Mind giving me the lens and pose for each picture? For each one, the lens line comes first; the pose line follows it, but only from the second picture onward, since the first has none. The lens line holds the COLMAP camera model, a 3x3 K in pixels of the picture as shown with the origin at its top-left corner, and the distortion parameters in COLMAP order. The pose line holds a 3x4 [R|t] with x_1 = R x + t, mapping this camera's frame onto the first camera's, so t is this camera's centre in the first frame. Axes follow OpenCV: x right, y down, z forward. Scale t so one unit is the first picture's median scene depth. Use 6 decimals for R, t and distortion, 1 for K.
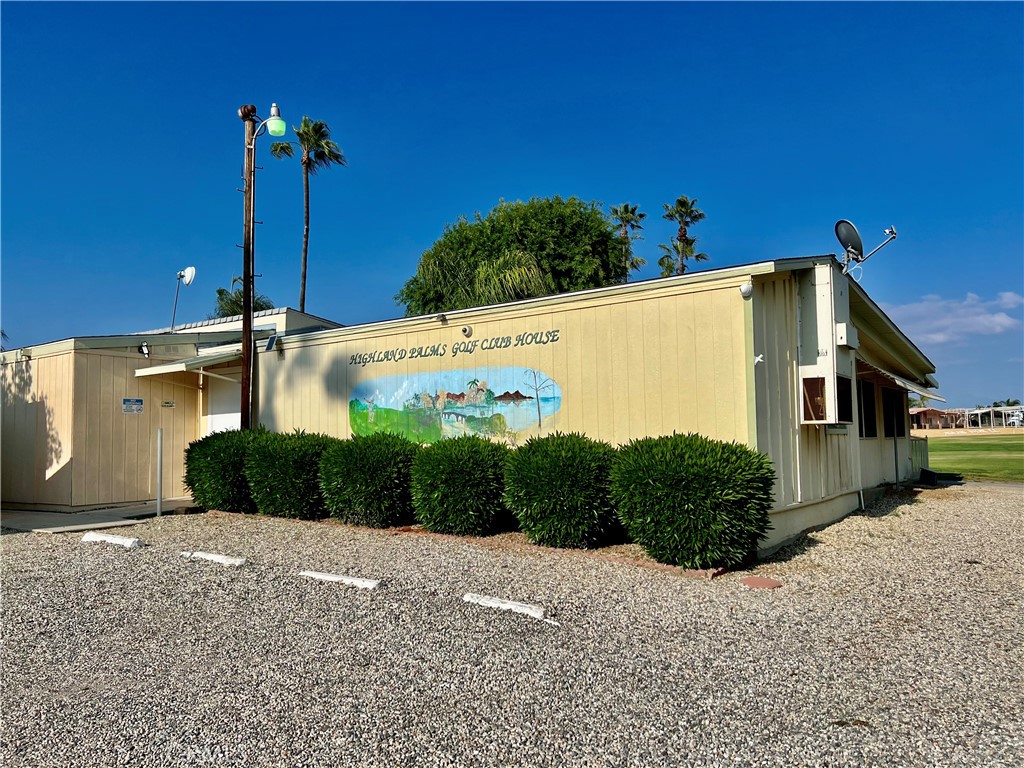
lens RADIAL K [[773.0, 0, 513.2], [0, 773.0, 385.7], [0, 0, 1]] dist [0.006622, -0.000705]
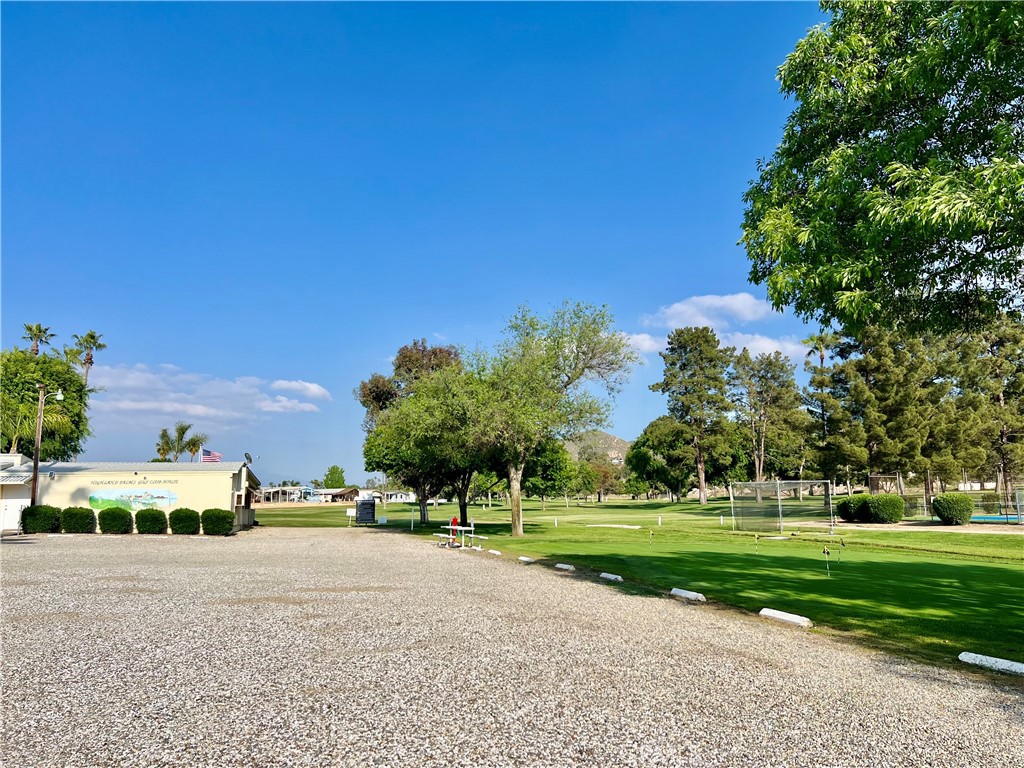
lens RADIAL K [[773.0, 0, 513.6], [0, 773.0, 384.3], [0, 0, 1]] dist [0.006622, -0.000705]
pose [[0.665498, 0.122067, 0.736350, -1.241016], [-0.052194, 0.991732, -0.117231, -0.130985], [-0.744573, 0.039584, 0.666367, -2.033568]]
